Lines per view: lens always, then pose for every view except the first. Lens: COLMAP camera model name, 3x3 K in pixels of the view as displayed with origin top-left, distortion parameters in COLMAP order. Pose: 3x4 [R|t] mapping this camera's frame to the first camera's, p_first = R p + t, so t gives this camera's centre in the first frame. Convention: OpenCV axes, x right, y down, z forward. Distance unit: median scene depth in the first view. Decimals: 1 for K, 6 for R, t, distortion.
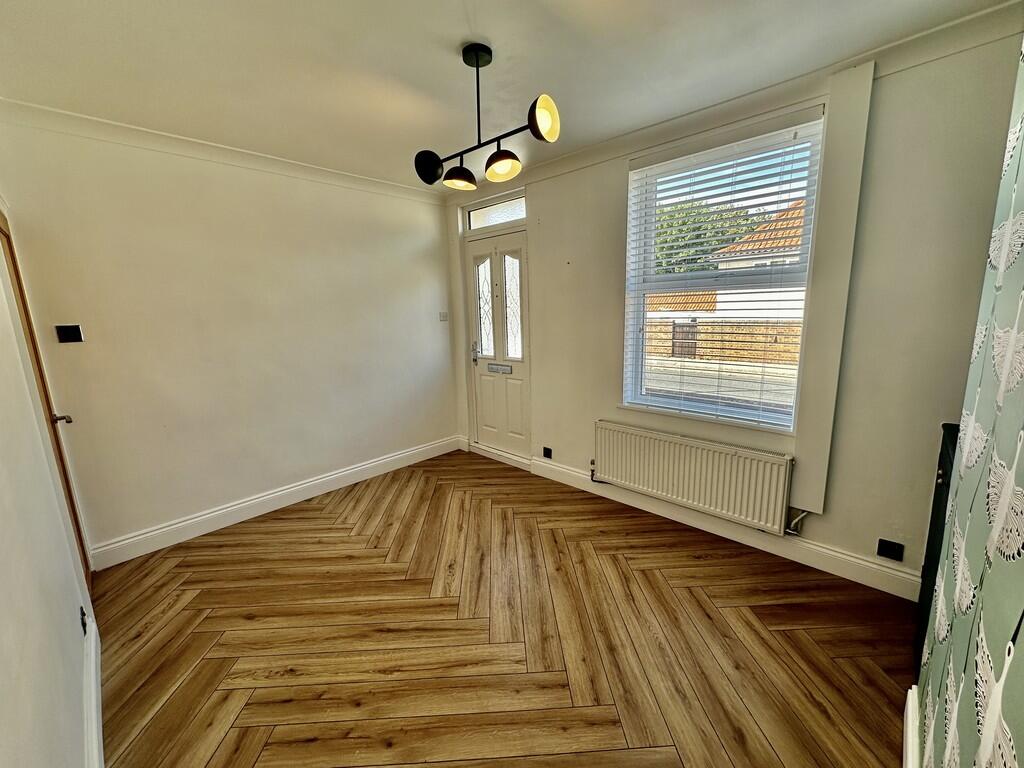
lens RADIAL K [[408.1, 0, 512.8], [0, 408.1, 384.3], [0, 0, 1]] dist [-0.002254, 0.000500]
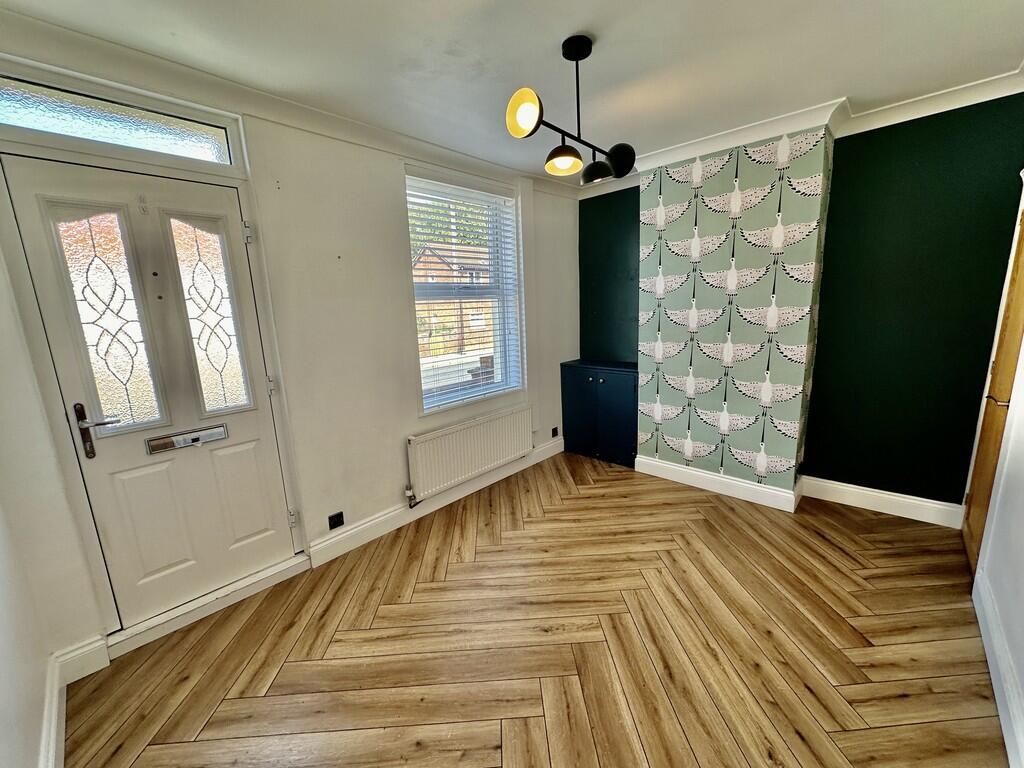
lens RADIAL K [[408.1, 0, 512.8], [0, 408.1, 384.3], [0, 0, 1]] dist [-0.002254, 0.000500]
pose [[-0.001528, -0.164087, 0.986445, -0.962424], [0.222091, 0.961754, 0.160324, -0.175109], [-0.975025, 0.219325, 0.034973, 1.045141]]
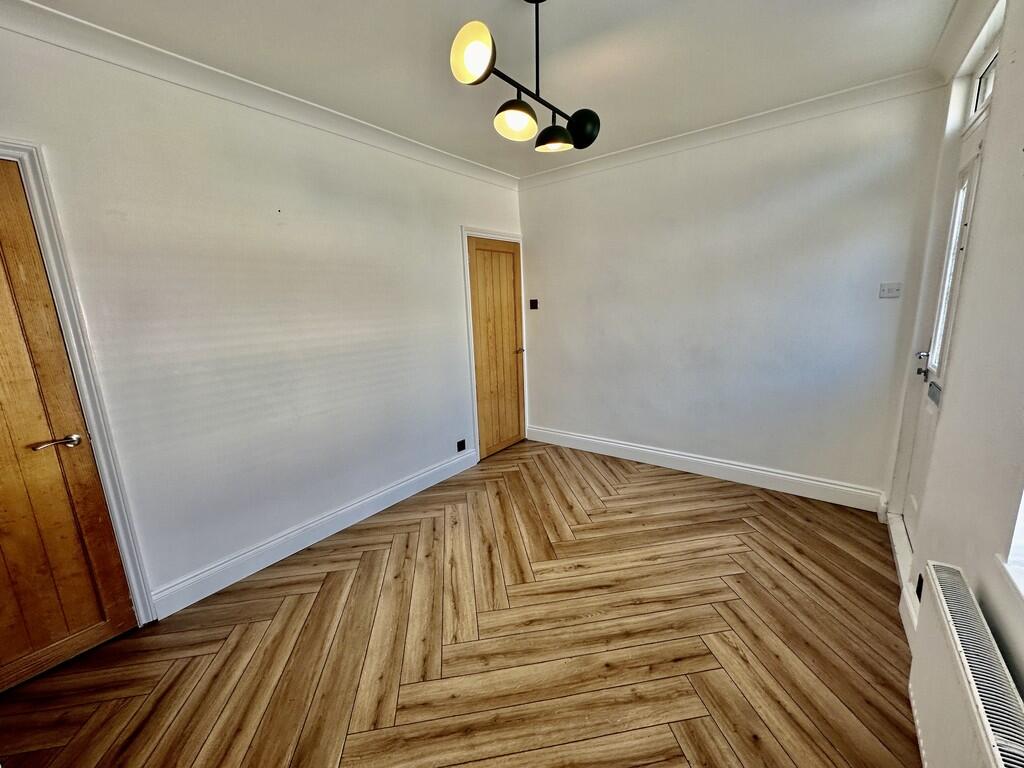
lens RADIAL K [[408.1, 0, 512.8], [0, 408.1, 384.3], [0, 0, 1]] dist [-0.002254, 0.000500]
pose [[0.106044, 0.219629, -0.969803, 0.728726], [-0.145272, 0.968260, 0.203394, -0.142856], [0.983692, 0.119316, 0.134584, 0.756291]]
